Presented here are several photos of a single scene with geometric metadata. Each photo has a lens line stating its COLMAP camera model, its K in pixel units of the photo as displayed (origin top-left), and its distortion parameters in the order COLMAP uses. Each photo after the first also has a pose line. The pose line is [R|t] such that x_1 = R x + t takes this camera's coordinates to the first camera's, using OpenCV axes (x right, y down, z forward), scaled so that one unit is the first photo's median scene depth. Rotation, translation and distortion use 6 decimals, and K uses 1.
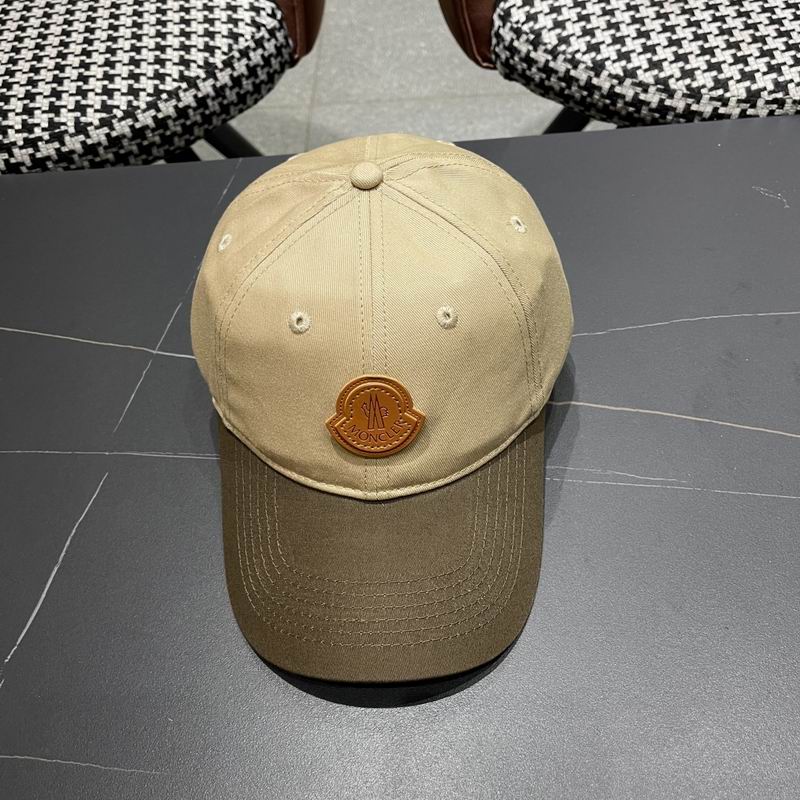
lens RADIAL K [[744.5, 0, 386.2], [0, 744.5, 384.5], [0, 0, 1]] dist [0.046875, -0.051429]
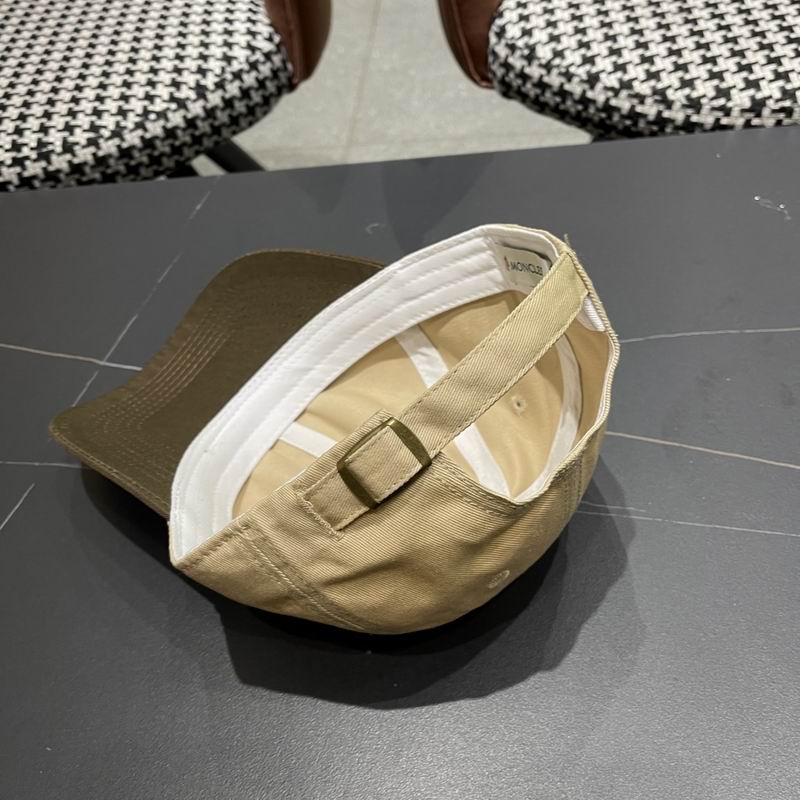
lens RADIAL K [[728.3, 0, 413.6], [0, 728.3, 397.6], [0, 0, 1]] dist [0.015789, -0.001432]
pose [[0.995738, 0.019344, -0.090176, 0.146196], [-0.024155, 0.998325, -0.052572, 0.033257], [0.089008, 0.054526, 0.994537, 0.079721]]
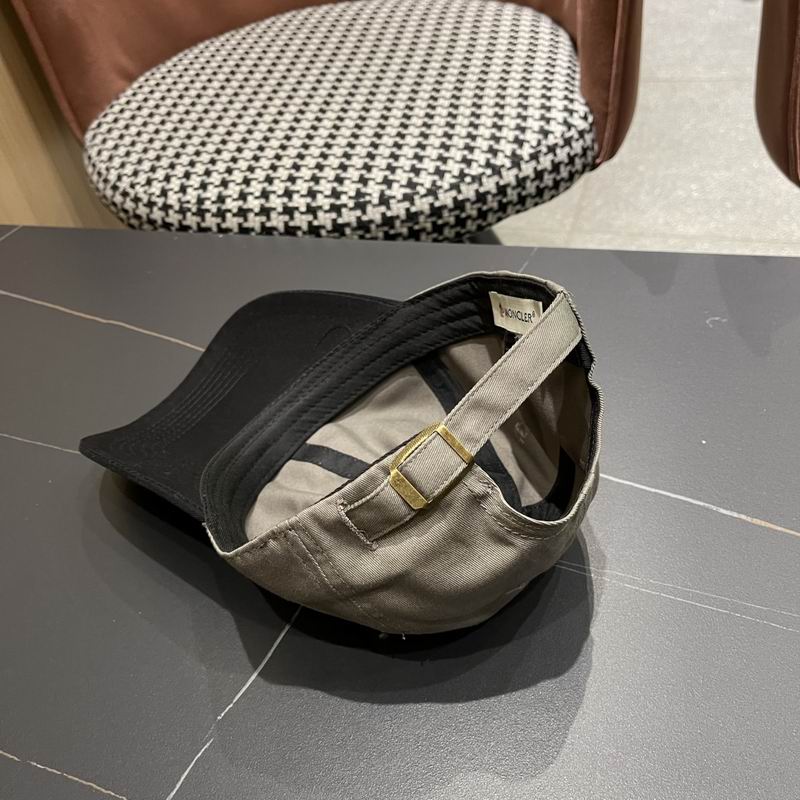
lens RADIAL K [[728.5, 0, 401.1], [0, 728.5, 421.6], [0, 0, 1]] dist [-0.014061, -0.002367]
pose [[0.960198, 0.165262, -0.225186, -0.108685], [-0.194339, 0.974333, -0.113611, 0.057498], [0.200630, 0.152852, 0.967669, 0.092250]]
